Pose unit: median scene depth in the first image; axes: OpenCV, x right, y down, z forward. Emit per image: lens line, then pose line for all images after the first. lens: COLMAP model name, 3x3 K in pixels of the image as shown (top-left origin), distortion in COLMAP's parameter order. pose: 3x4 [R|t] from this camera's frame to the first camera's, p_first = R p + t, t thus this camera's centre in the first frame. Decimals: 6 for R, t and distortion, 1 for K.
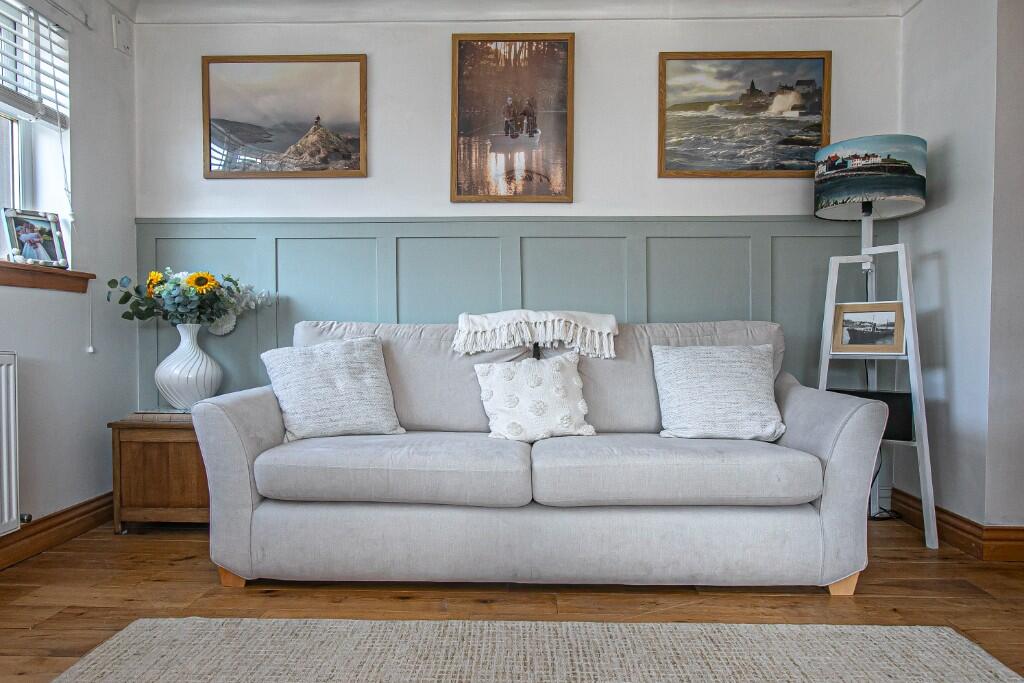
lens RADIAL K [[647.4, 0, 509.1], [0, 647.4, 342.6], [0, 0, 1]] dist [-0.007199, 0.003165]
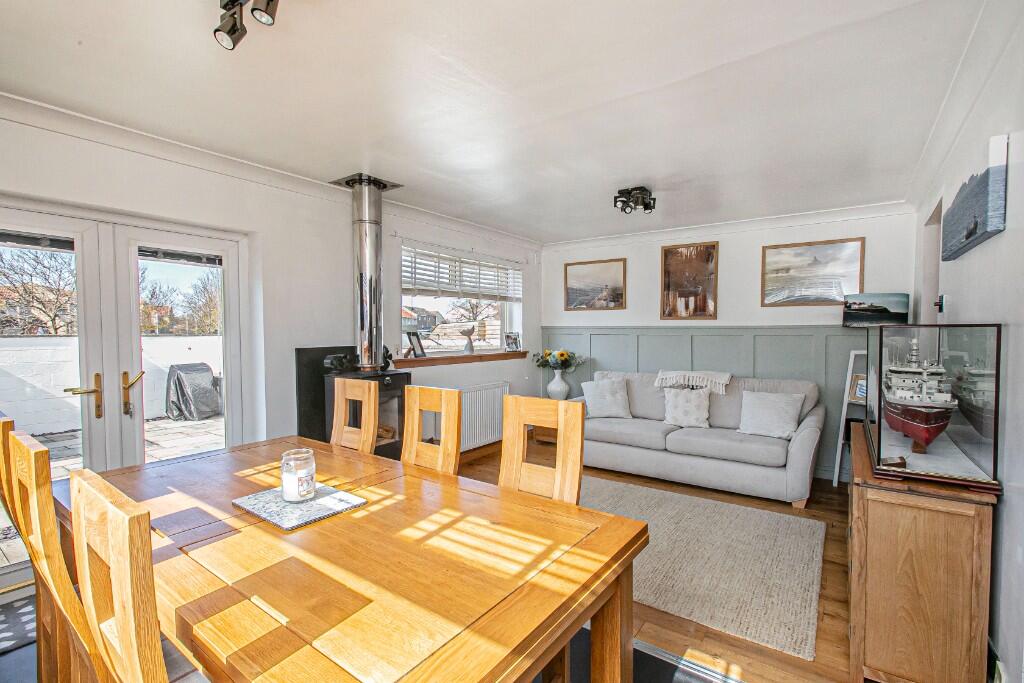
lens RADIAL K [[463.1, 0, 512.3], [0, 463.1, 345.7], [0, 0, 1]] dist [0.002052, 0.000297]
pose [[0.829010, 0.015308, -0.559025, 0.435006], [-0.006777, 0.999827, 0.017329, -0.164394], [0.559193, -0.010578, 0.828970, -0.726695]]
